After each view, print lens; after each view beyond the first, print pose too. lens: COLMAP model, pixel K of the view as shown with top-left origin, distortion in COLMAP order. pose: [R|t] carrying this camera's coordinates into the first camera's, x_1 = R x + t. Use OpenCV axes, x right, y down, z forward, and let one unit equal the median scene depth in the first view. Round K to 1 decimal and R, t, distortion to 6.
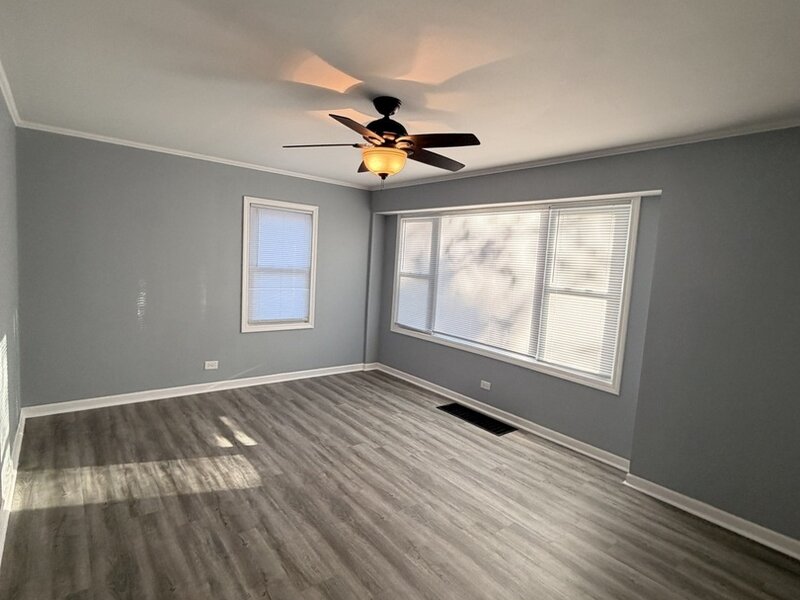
lens RADIAL K [[418.0, 0, 400.0], [0, 418.0, 300.0], [0, 0, 1]] dist [-0.001327, 0.000041]
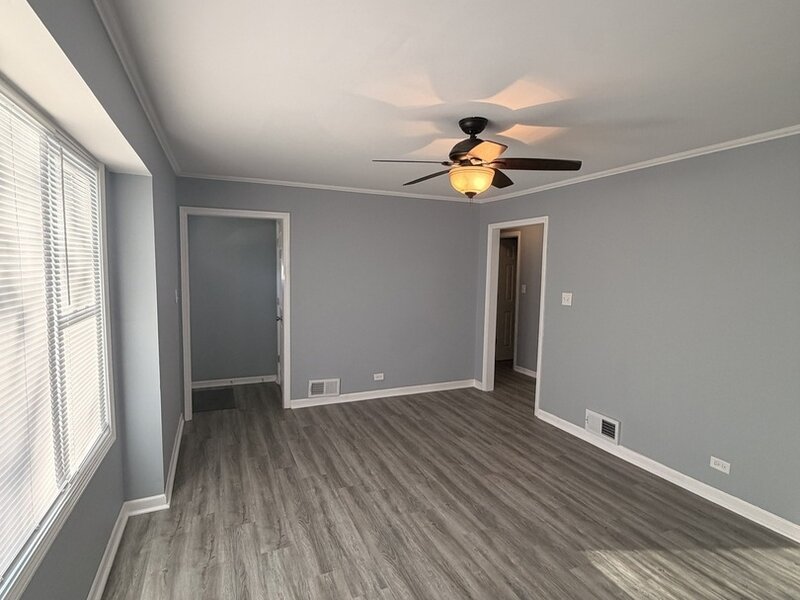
lens RADIAL K [[418.0, 0, 400.0], [0, 418.0, 300.0], [0, 0, 1]] dist [-0.001327, 0.000041]
pose [[-0.962397, -0.096206, 0.254042, -0.140064], [-0.046993, 0.980049, 0.193122, -0.211644], [-0.267553, 0.173922, -0.947717, 1.842604]]
